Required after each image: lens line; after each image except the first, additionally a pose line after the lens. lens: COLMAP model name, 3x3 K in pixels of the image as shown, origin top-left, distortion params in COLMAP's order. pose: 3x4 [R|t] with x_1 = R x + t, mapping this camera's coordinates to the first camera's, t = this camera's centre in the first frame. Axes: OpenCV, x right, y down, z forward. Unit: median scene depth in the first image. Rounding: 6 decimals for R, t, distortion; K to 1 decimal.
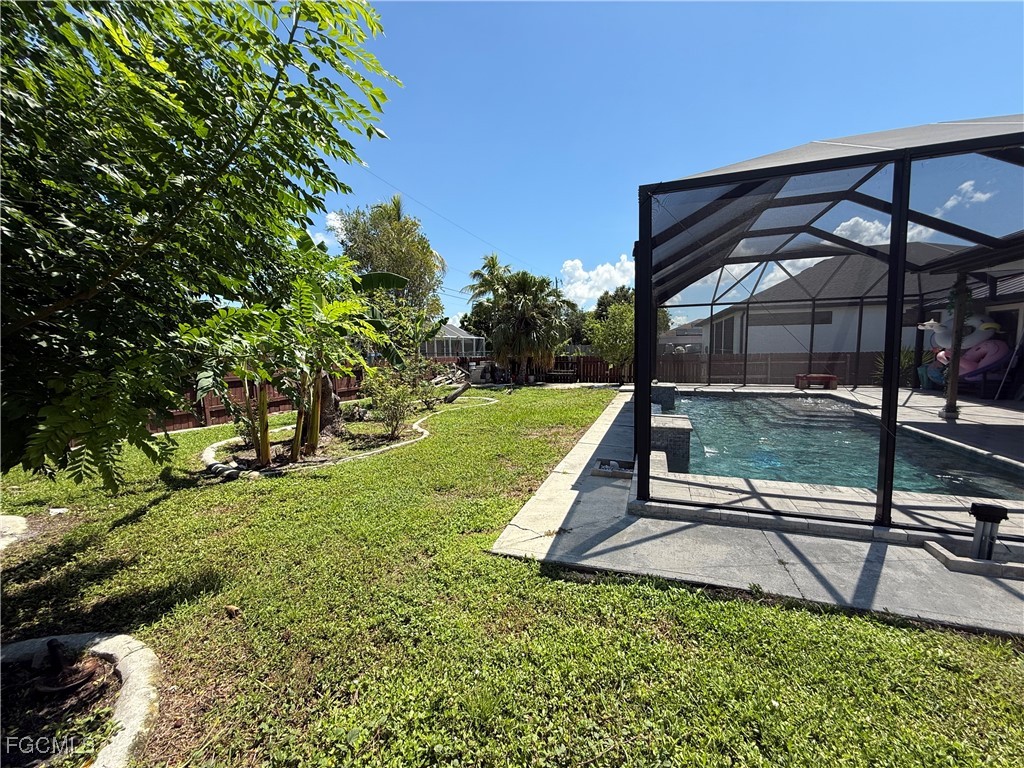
lens RADIAL K [[410.5, 0, 512.5], [0, 410.5, 384.1], [0, 0, 1]] dist [0.000898, 0.000198]
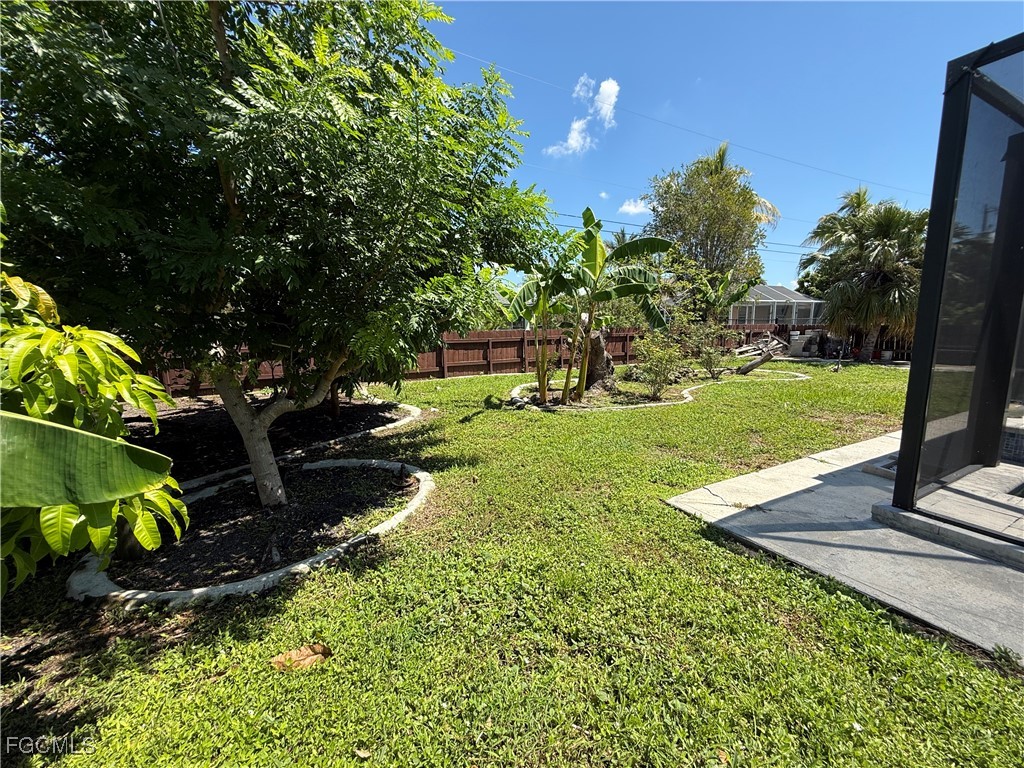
lens RADIAL K [[410.5, 0, 508.9], [0, 410.5, 382.8], [0, 0, 1]] dist [0.000898, 0.000198]
pose [[0.733276, 0.108535, -0.671212, 0.217274], [-0.058671, 0.993596, 0.096569, 0.020784], [0.677395, -0.031431, 0.734948, -0.018202]]
